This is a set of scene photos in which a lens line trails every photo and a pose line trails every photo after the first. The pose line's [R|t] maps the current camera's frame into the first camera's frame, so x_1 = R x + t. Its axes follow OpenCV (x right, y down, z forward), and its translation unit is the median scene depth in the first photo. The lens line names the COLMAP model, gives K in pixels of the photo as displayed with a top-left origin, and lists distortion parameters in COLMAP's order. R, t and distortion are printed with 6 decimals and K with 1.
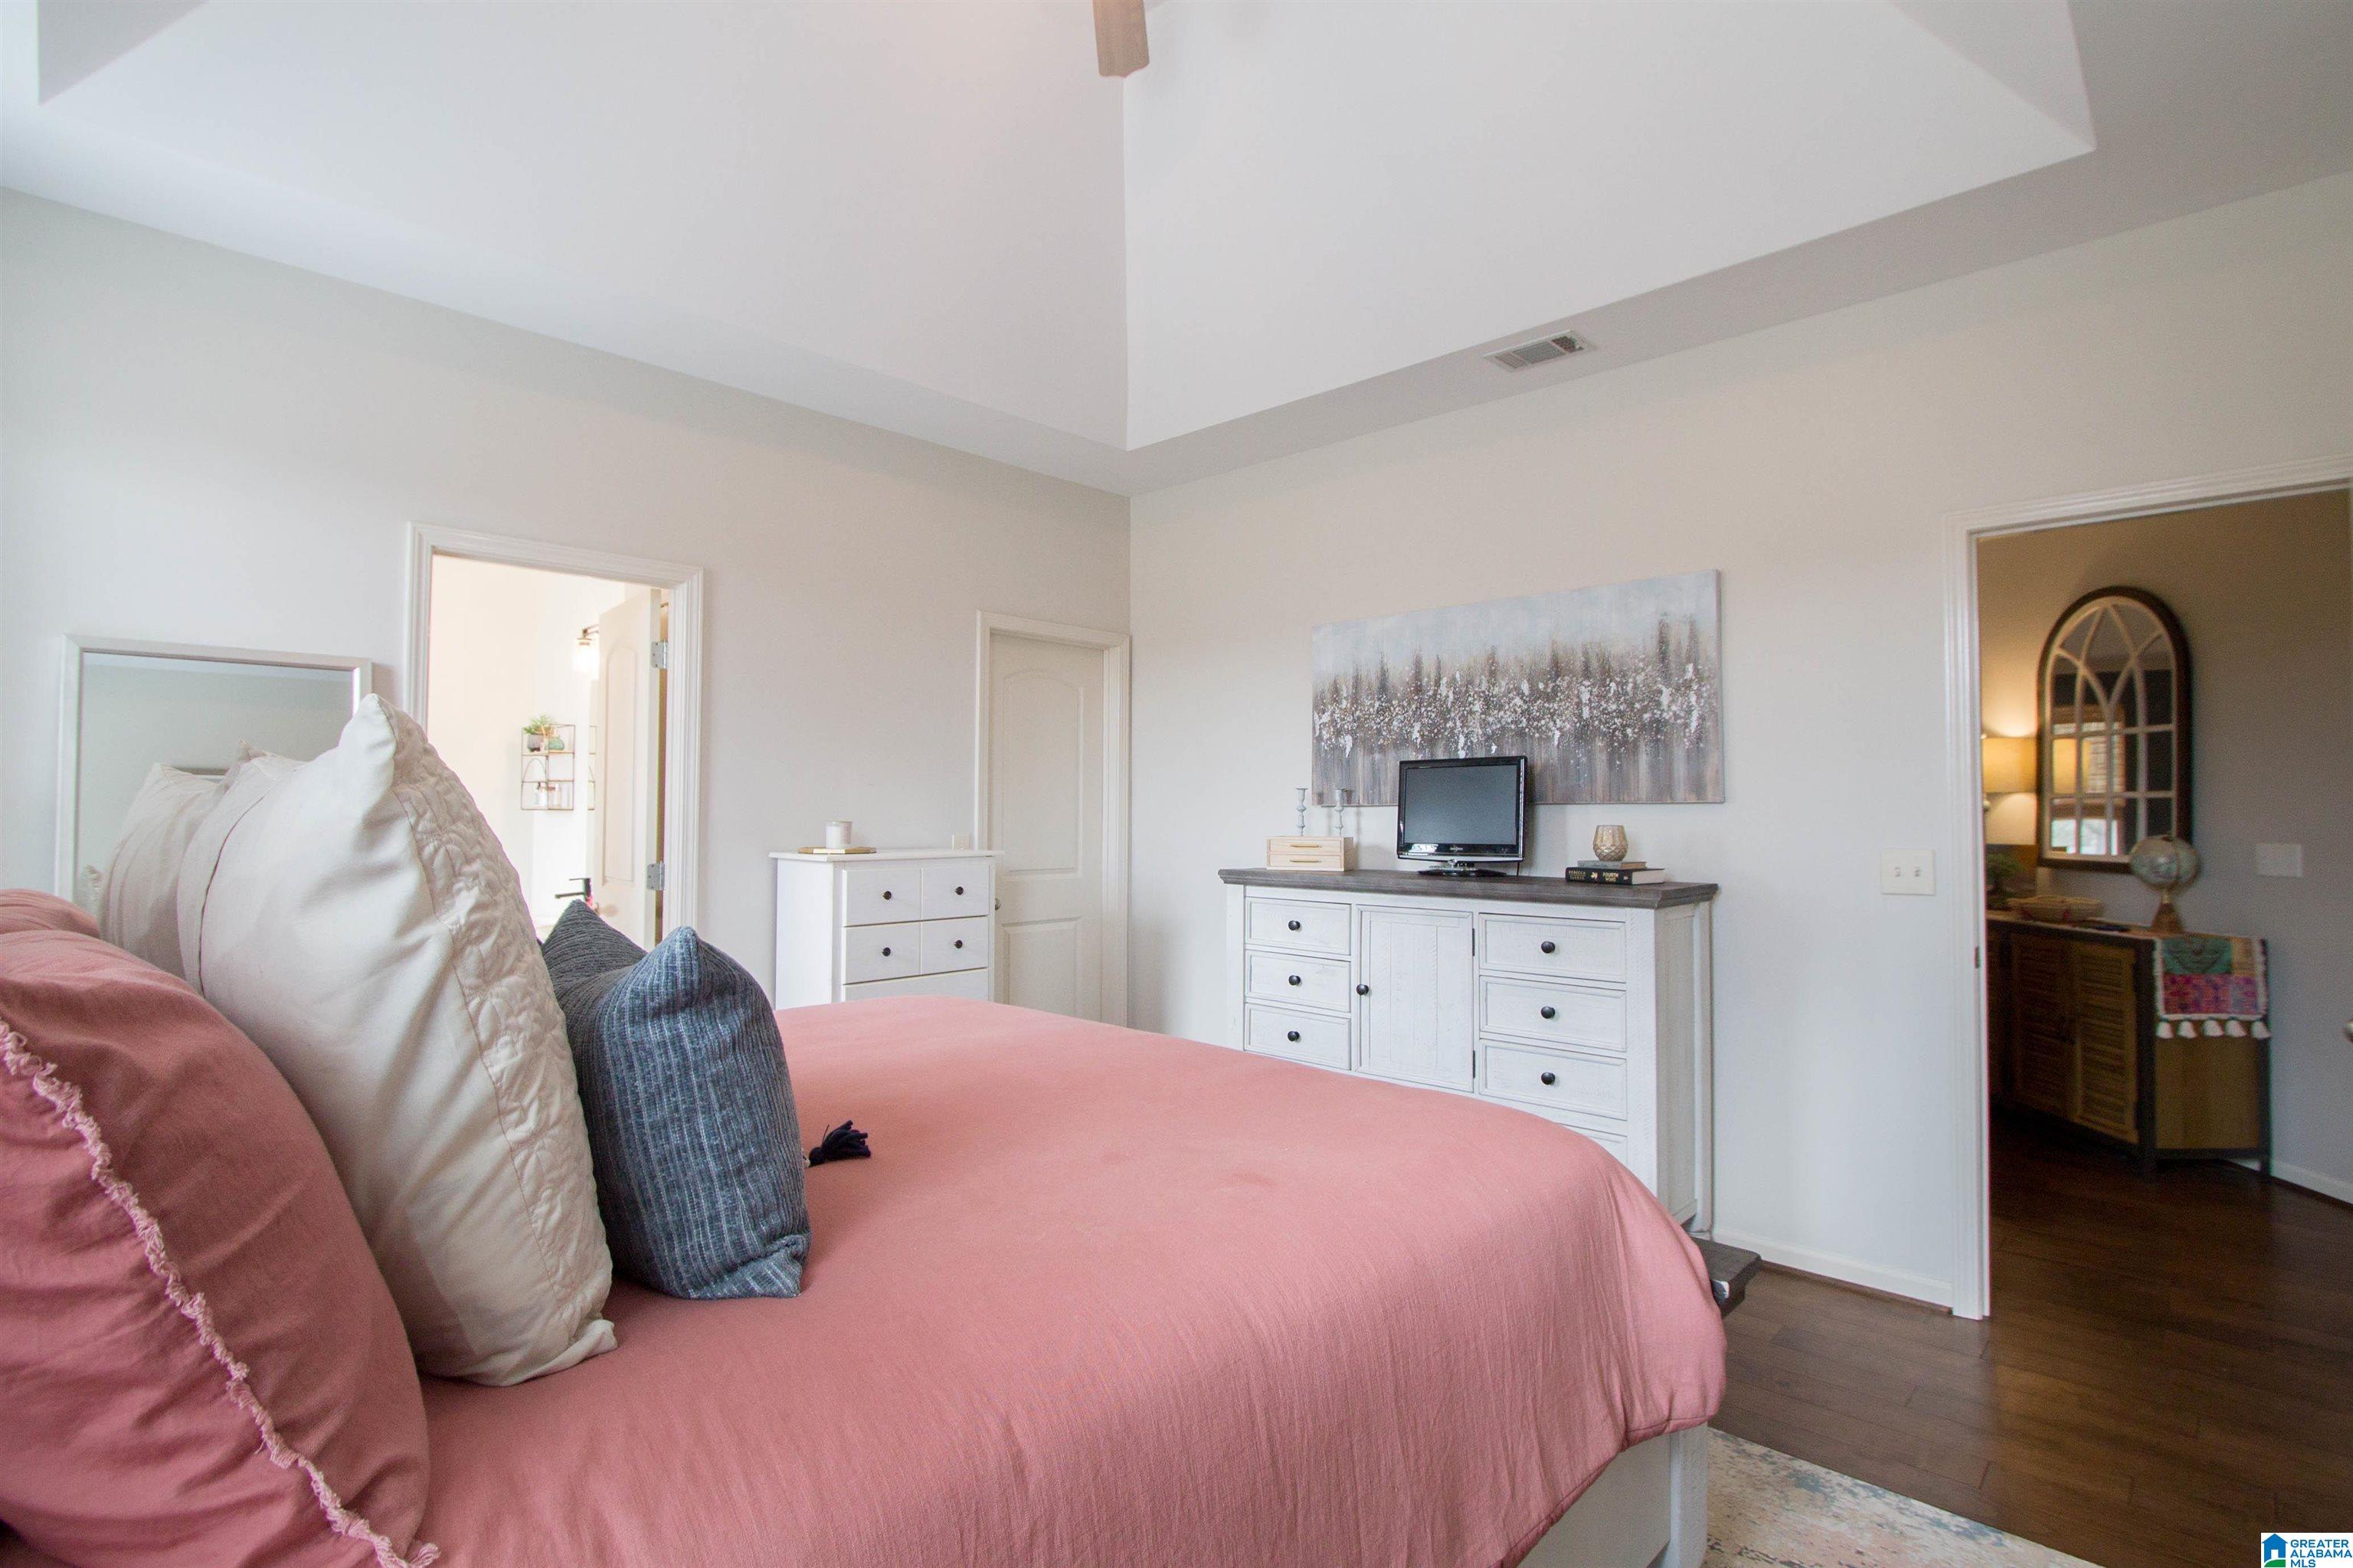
lens RADIAL K [[1110.6, 0, 1168.6], [0, 1110.6, 763.2], [0, 0, 1]] dist [-0.008325, 0.000052]
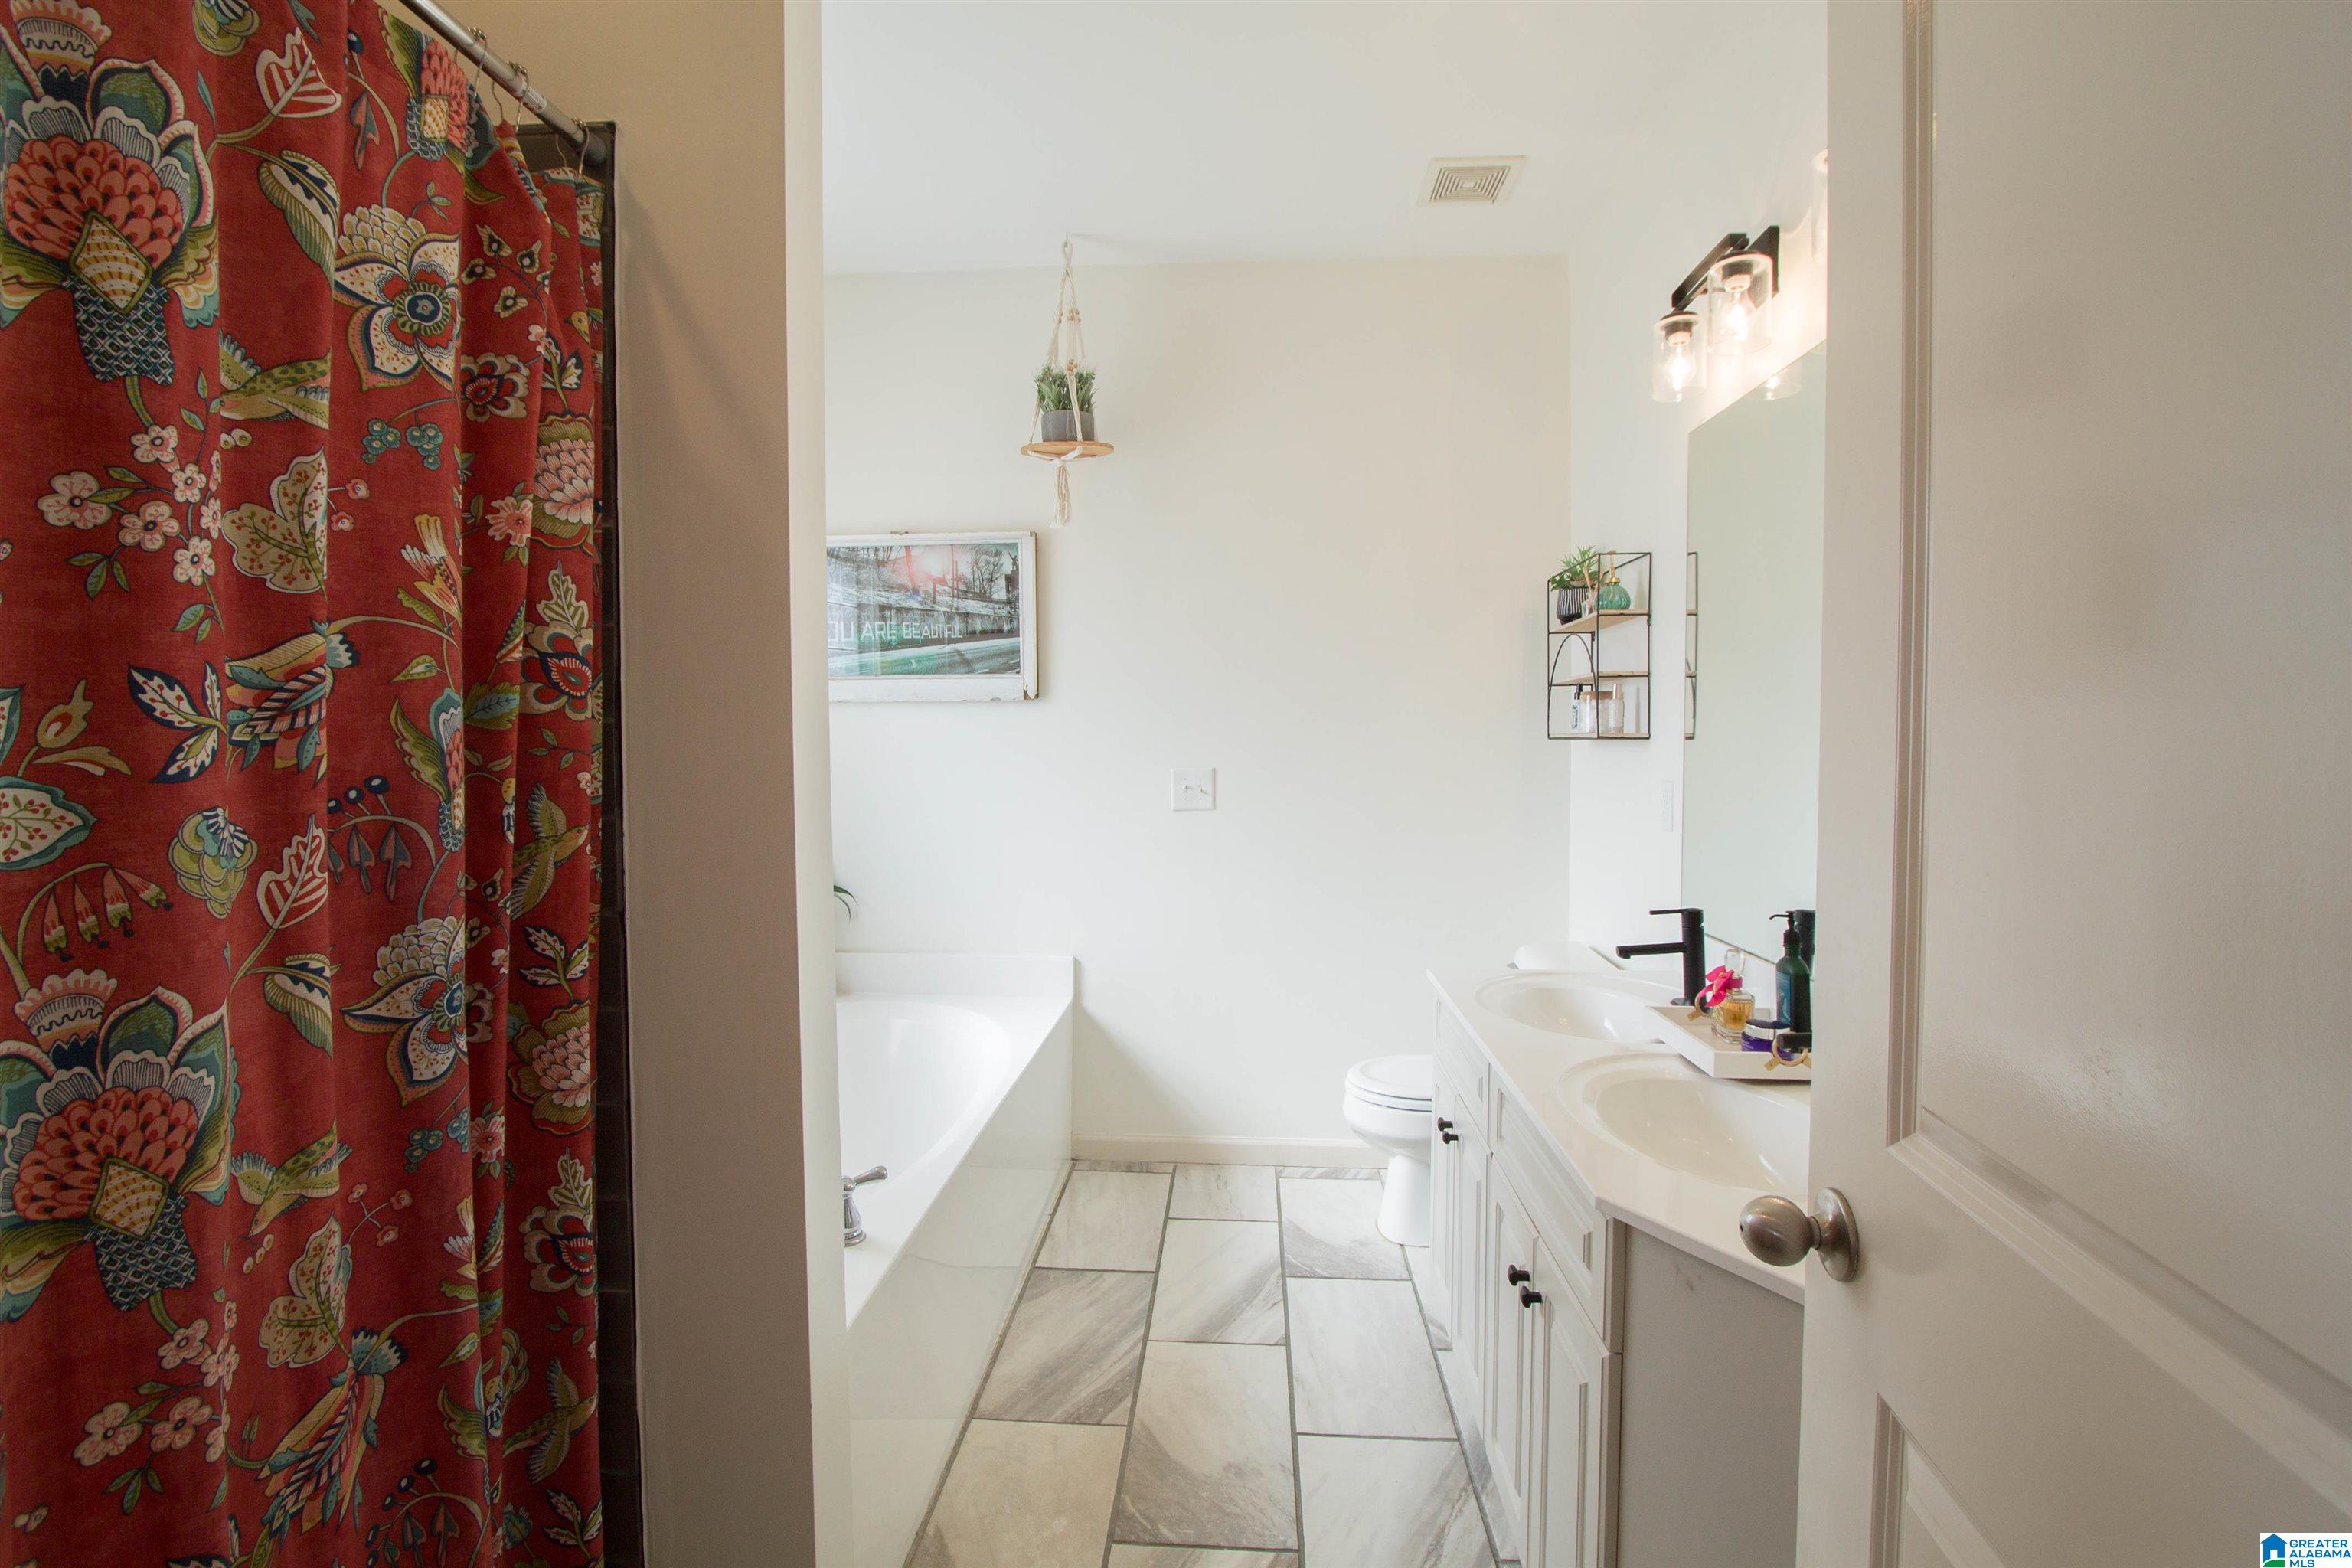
lens RADIAL K [[1110.0, 0, 1168.1], [0, 1110.0, 763.2], [0, 0, 1]] dist [-0.008325, 0.000052]
pose [[0.640844, 0.020074, -0.767409, -0.314078], [0.028156, 0.998371, 0.049628, 0.023032], [0.767155, -0.053411, 0.639234, 0.556081]]
